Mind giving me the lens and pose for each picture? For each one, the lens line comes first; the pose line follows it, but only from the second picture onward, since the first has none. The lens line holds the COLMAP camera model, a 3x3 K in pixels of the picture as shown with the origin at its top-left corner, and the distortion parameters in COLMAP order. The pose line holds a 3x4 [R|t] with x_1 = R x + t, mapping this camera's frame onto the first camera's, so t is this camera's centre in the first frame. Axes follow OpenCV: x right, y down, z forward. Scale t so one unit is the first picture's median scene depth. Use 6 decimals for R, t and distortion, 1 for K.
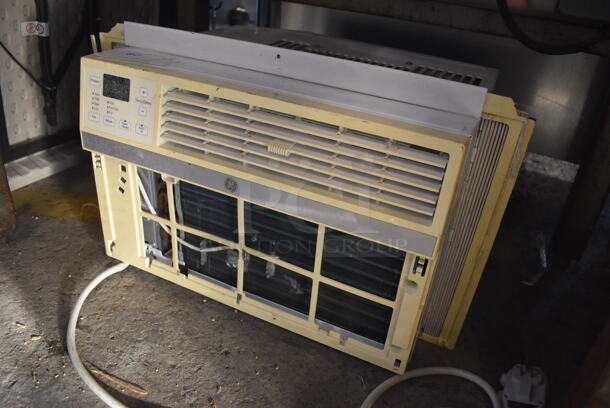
lens RADIAL K [[459.0, 0, 305.7], [0, 459.0, 205.7], [0, 0, 1]] dist [-0.108464, 0.023681]
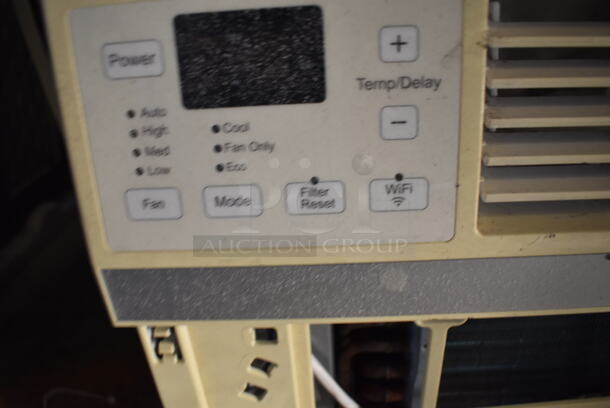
lens RADIAL K [[459.0, 0, 308.5], [0, 459.0, 207.7], [0, 0, 1]] dist [-0.108464, 0.023681]
pose [[0.911273, -0.309318, 0.271852, -0.475752], [0.314164, 0.948994, 0.026673, -0.180474], [-0.266236, 0.061100, 0.961969, 0.745907]]
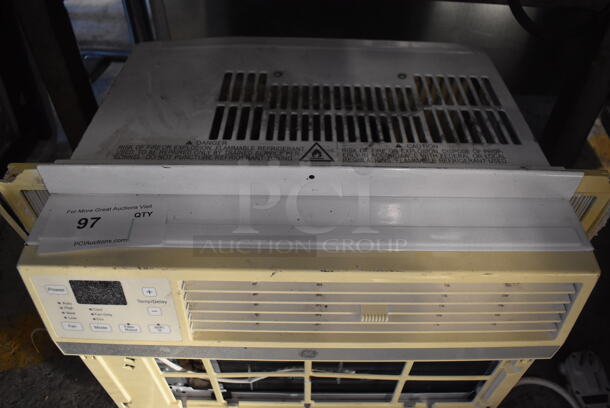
lens RADIAL K [[459.0, 0, 302.8], [0, 459.0, 202.8], [0, 0, 1]] dist [-0.108464, 0.023681]
pose [[0.910116, -0.347862, 0.225126, -0.242591], [0.268750, 0.909109, 0.318268, -0.507858], [-0.315377, -0.229158, 0.920882, 0.306305]]
